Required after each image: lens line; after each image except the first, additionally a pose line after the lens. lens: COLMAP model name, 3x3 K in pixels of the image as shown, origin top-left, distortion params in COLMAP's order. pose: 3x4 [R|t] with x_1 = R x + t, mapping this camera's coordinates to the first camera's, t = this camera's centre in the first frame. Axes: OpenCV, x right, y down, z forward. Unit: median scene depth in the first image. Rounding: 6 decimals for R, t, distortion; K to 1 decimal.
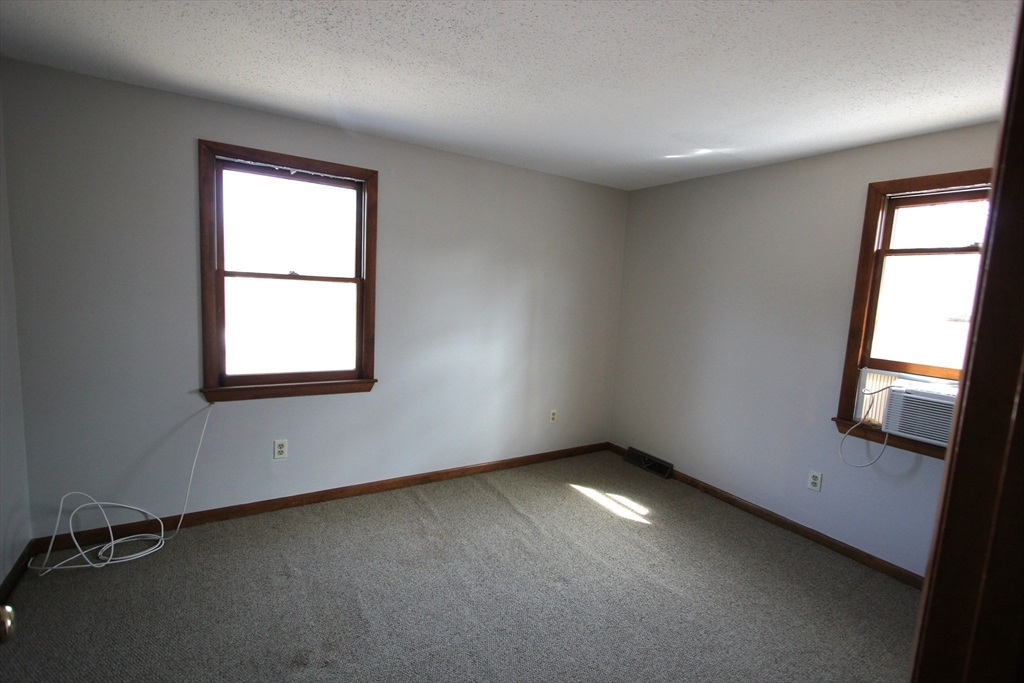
lens RADIAL K [[470.6, 0, 516.0], [0, 470.6, 337.6], [0, 0, 1]] dist [-0.017208, 0.001759]
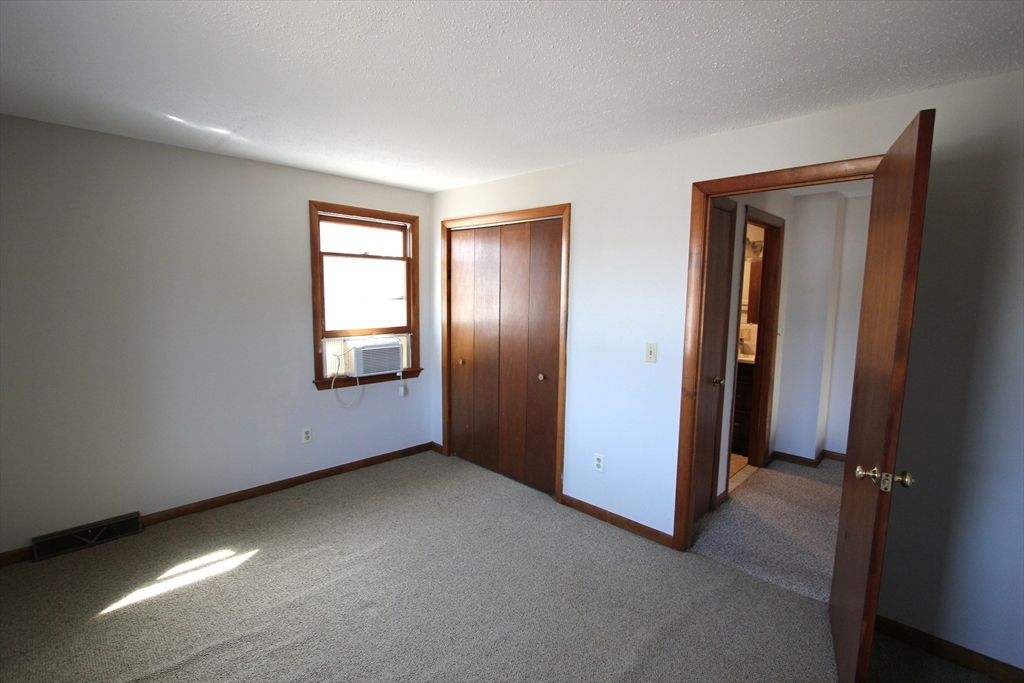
lens RADIAL K [[470.6, 0, 509.0], [0, 470.6, 341.6], [0, 0, 1]] dist [-0.017208, 0.001759]
pose [[-0.218647, -0.166364, 0.961518, -0.634722], [0.071262, 0.980006, 0.185768, -0.132079], [-0.973198, 0.109137, -0.202420, 0.690621]]
